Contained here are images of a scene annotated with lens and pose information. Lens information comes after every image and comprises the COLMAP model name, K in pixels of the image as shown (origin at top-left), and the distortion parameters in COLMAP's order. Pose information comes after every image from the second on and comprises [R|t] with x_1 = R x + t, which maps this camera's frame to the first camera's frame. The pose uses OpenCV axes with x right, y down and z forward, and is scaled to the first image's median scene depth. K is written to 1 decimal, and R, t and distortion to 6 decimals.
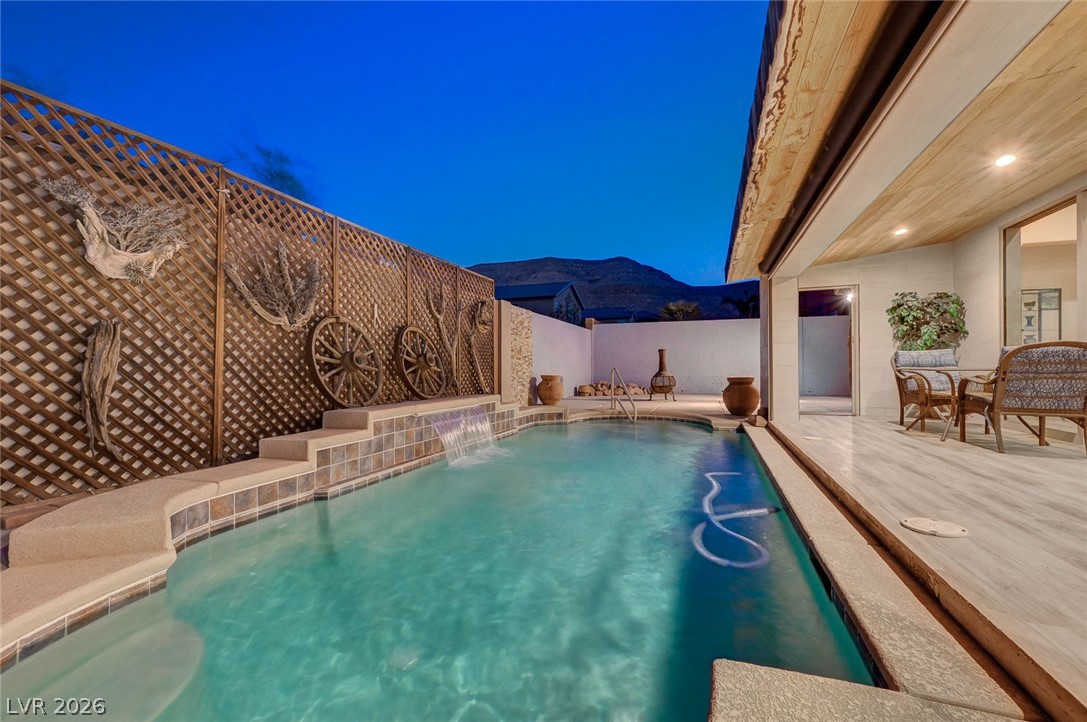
lens RADIAL K [[443.3, 0, 549.7], [0, 443.3, 365.7], [0, 0, 1]] dist [0.003509, 0.000171]
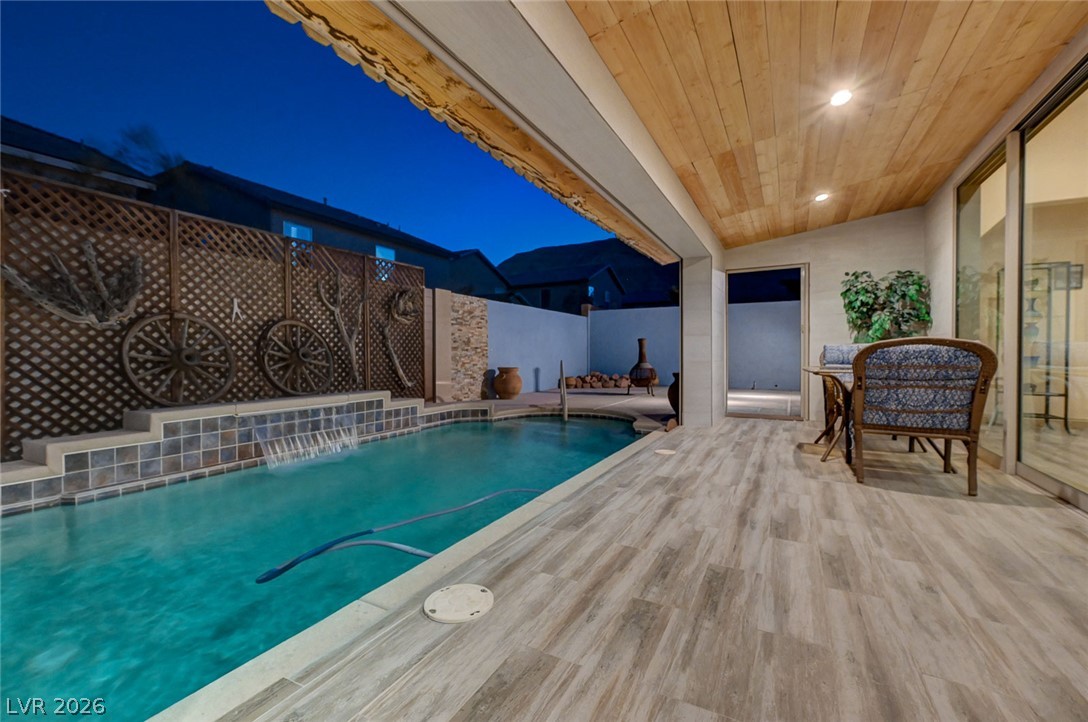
lens RADIAL K [[457.4, 0, 548.0], [0, 457.4, 359.6], [0, 0, 1]] dist [0.000244, -0.000302]
pose [[0.989788, 0.002004, -0.142531, 0.362028], [0.000476, 0.999849, 0.017359, -0.018378], [0.142544, -0.017250, 0.989638, 0.088231]]
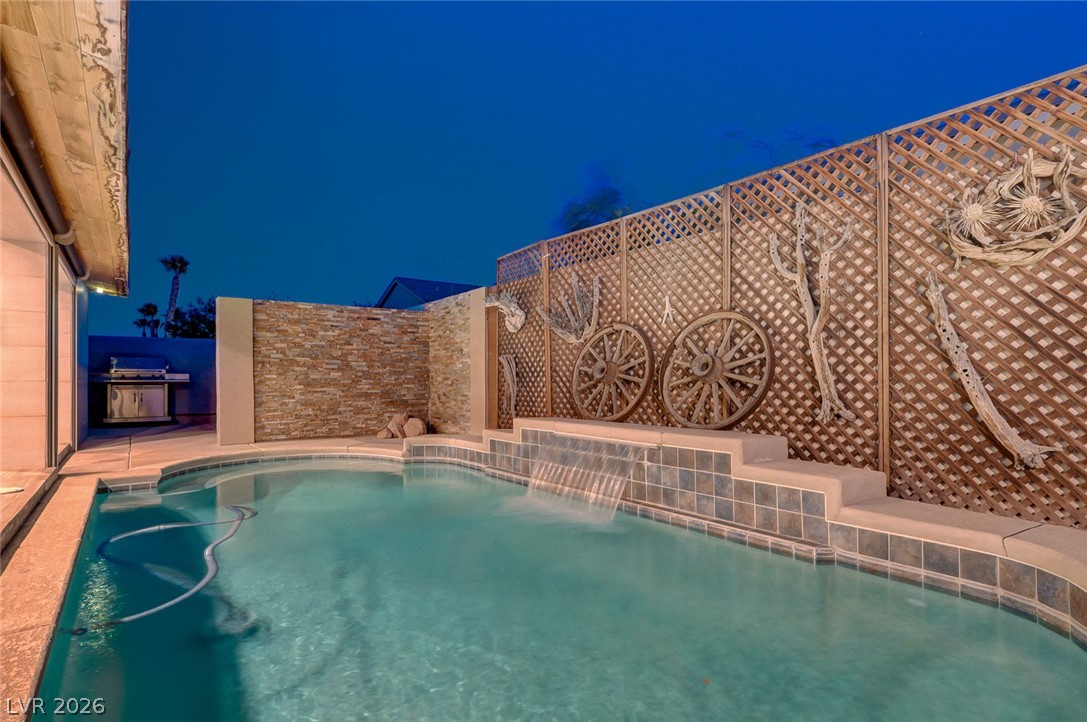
lens RADIAL K [[567.1, 0, 549.9], [0, 567.1, 373.1], [0, 0, 1]] dist [-0.000369, -0.000015]
pose [[-0.553462, -0.000897, -0.832874, 0.461544], [0.011487, 0.999896, -0.008711, 0.001482], [0.832795, -0.014388, -0.553394, 1.163474]]
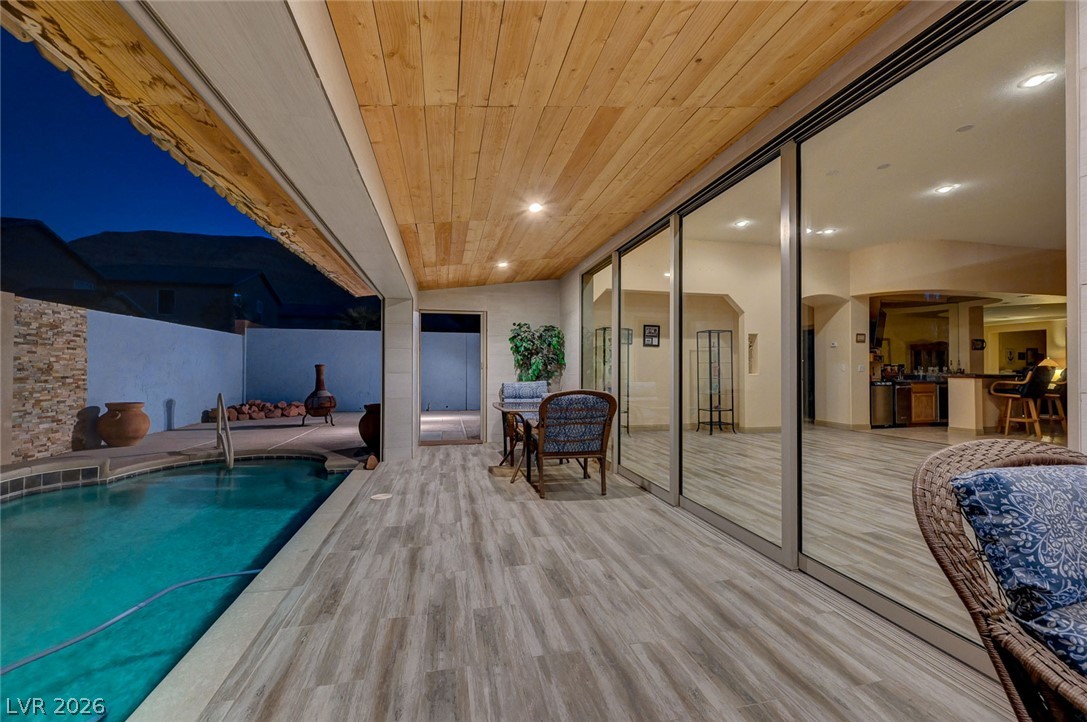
lens RADIAL K [[445.8, 0, 549.3], [0, 445.8, 365.3], [0, 0, 1]] dist [-0.000219, -0.000526]
pose [[0.838806, 0.010586, 0.544328, 0.289738], [-0.007604, 0.999941, -0.007729, -0.059148], [-0.544378, 0.002344, 0.838837, 0.087083]]
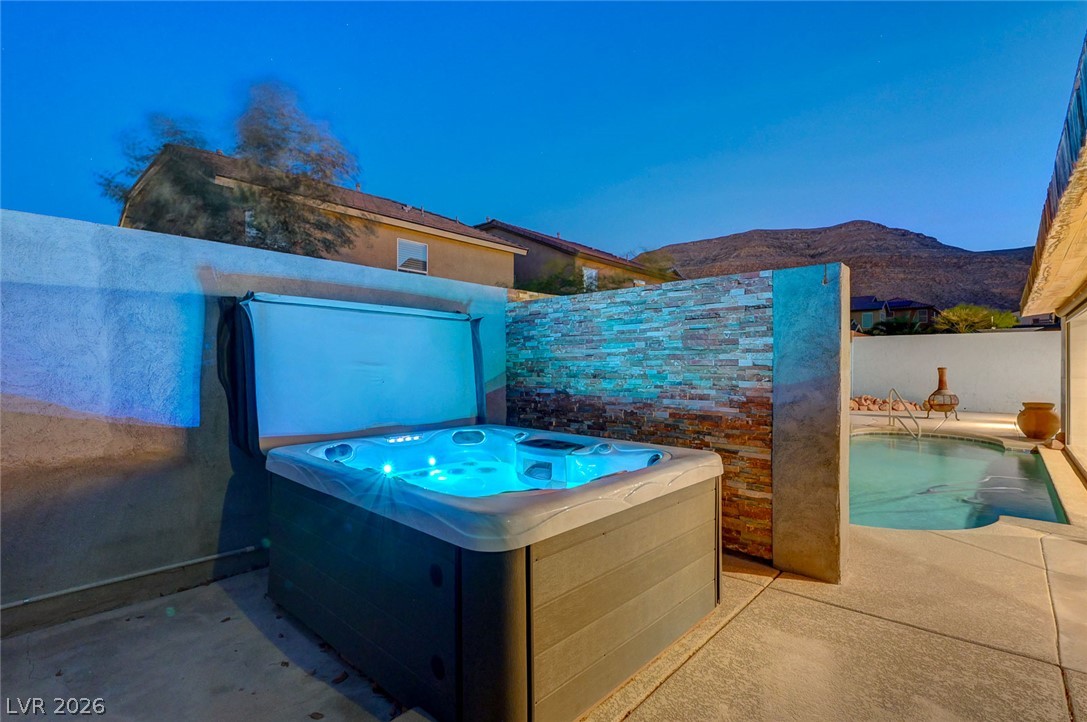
lens RADIAL K [[512.2, 0, 543.5], [0, 512.2, 361.0], [0, 0, 1]] dist [-0.001364, -0.000543]
pose [[0.925782, 0.005991, -0.378010, -0.259267], [-0.006604, 0.999978, -0.000325, -0.083223], [0.377999, 0.002797, 0.925802, -0.739492]]
